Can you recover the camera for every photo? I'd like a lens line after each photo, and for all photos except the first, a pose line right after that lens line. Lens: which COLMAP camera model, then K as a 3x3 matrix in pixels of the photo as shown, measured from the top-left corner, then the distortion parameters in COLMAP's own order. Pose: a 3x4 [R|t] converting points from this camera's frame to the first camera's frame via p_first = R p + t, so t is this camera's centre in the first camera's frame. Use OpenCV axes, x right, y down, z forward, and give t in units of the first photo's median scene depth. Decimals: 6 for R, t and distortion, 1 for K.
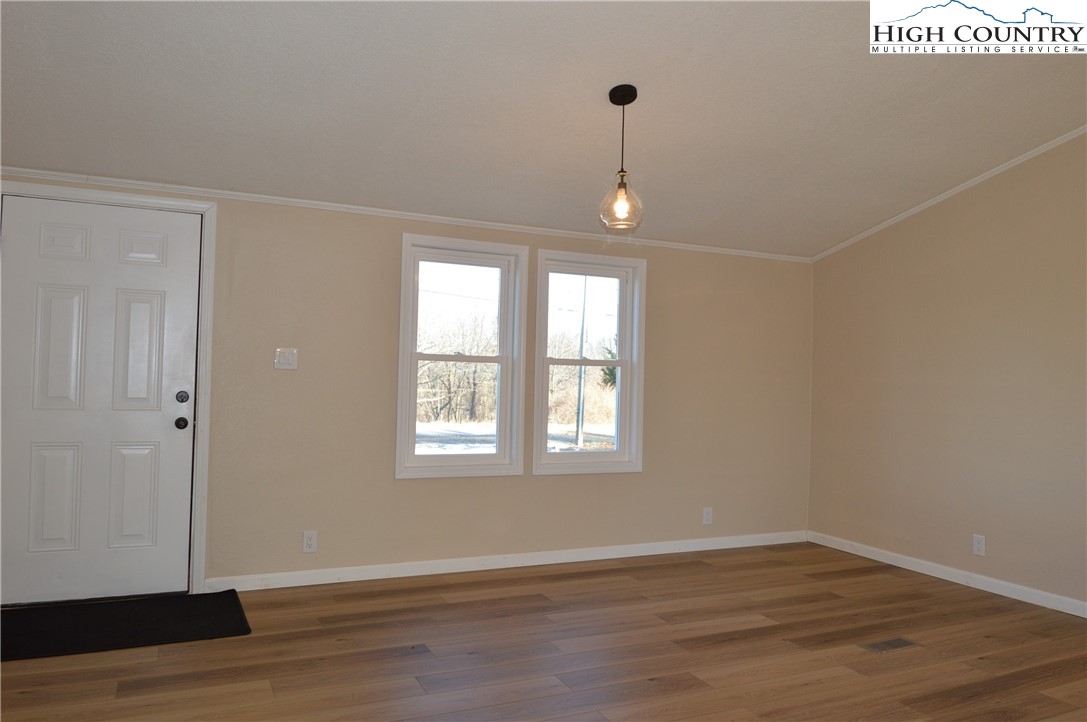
lens RADIAL K [[774.2, 0, 549.3], [0, 774.2, 369.0], [0, 0, 1]] dist [0.005779, -0.043683]
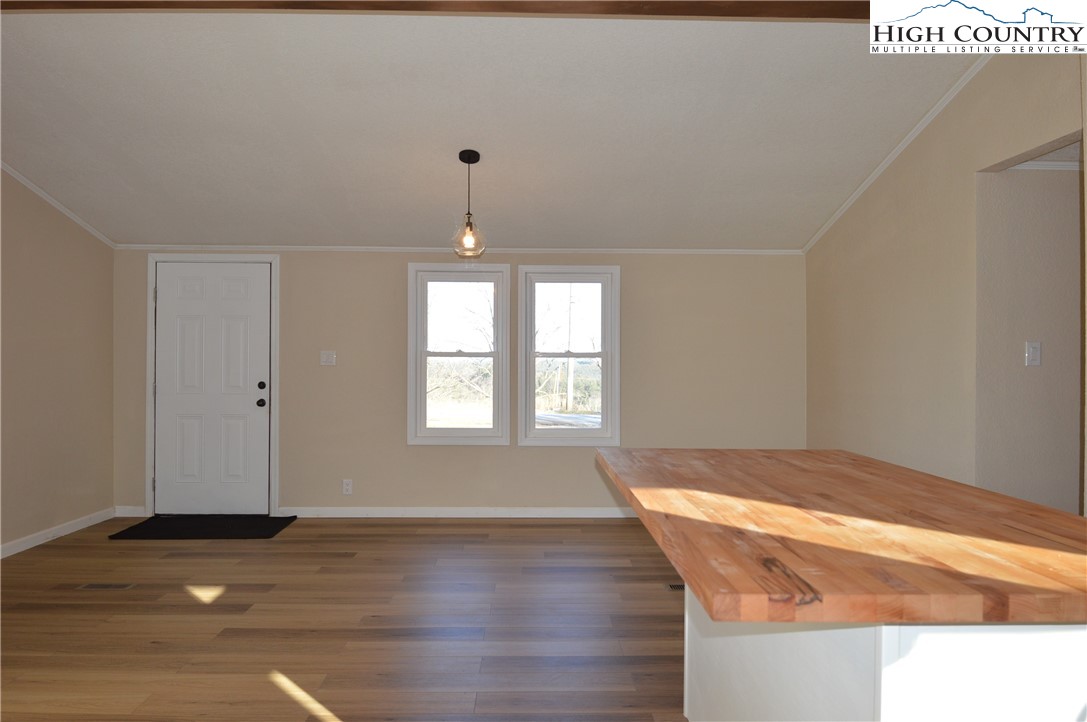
lens RADIAL K [[774.2, 0, 546.0], [0, 774.2, 365.9], [0, 0, 1]] dist [0.005779, -0.043683]
pose [[0.914134, -0.020663, -0.404884, 0.618057], [0.021584, 0.999764, -0.002291, 0.013269], [0.404836, -0.006645, 0.914365, -0.149077]]
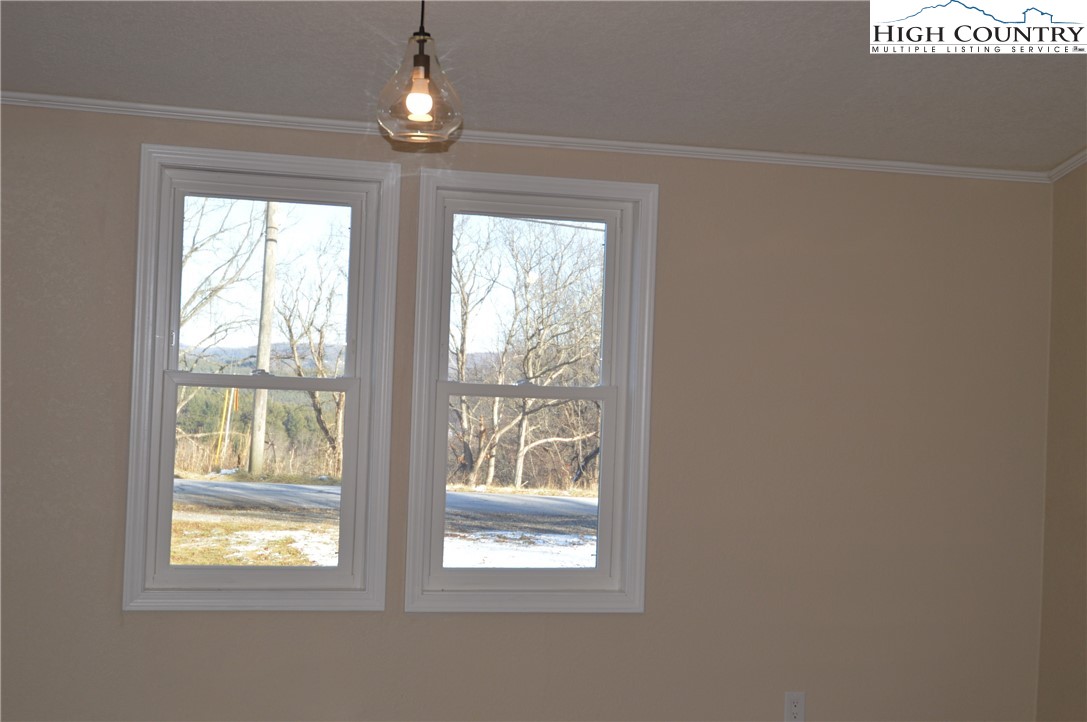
lens RADIAL K [[1611.0, 0, 546.0], [0, 1611.0, 361.7], [0, 0, 1]] dist [0.051081, 0.000000]
pose [[0.983178, 0.009933, -0.182381, 0.304558], [-0.011793, 0.999889, -0.009116, -0.022262], [0.182270, 0.011113, 0.983186, -0.032875]]
